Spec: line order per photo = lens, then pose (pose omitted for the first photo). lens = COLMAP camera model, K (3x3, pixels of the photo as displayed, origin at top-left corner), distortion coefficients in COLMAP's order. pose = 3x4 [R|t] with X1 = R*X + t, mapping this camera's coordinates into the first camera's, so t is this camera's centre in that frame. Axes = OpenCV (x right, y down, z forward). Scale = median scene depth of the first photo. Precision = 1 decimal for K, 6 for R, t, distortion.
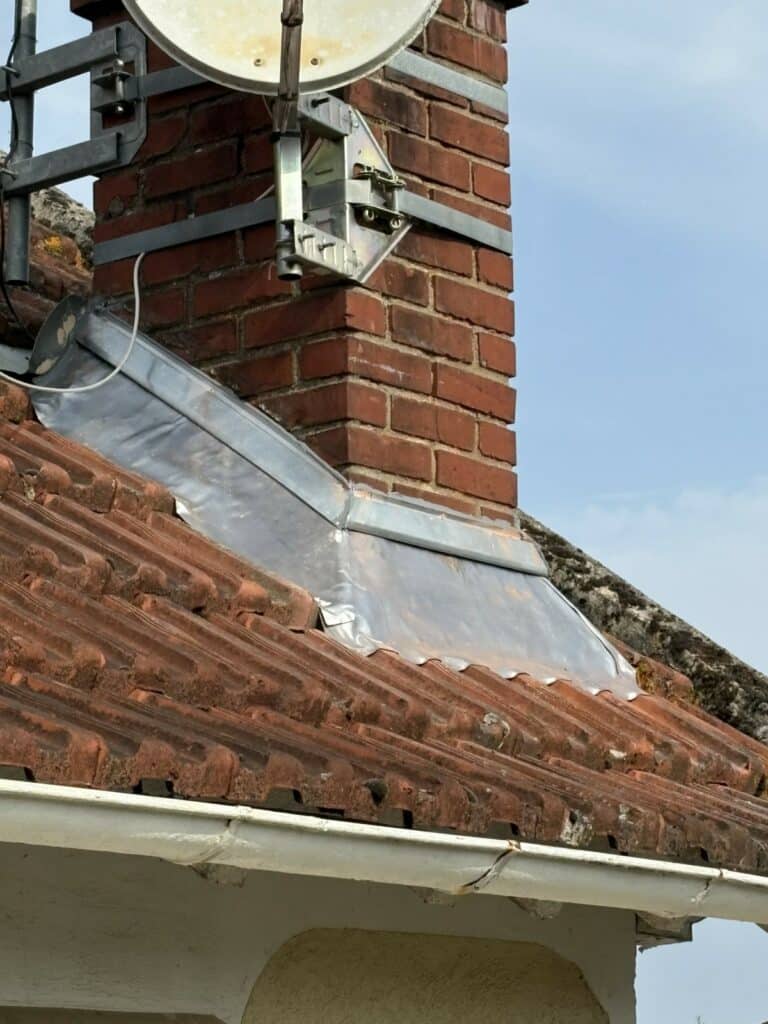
lens RADIAL K [[3340.9, 0, 384.0], [0, 3340.9, 512.3], [0, 0, 1]] dist [-0.659856, 0.000000]
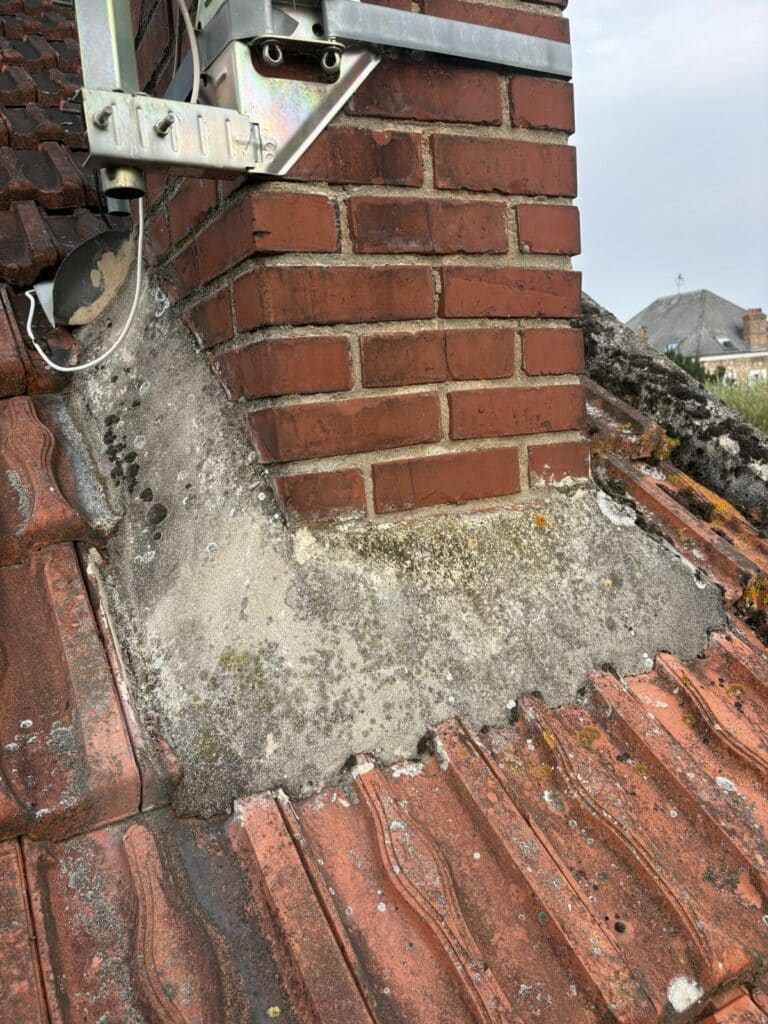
lens RADIAL K [[772.4, 0, 388.5], [0, 772.4, 517.6], [0, 0, 1]] dist [0.000831, -0.008563]
pose [[0.919778, -0.008449, -0.392348, 0.069636], [0.154595, 0.926727, 0.342459, -0.053122], [0.360706, -0.375641, 0.853689, 0.822258]]
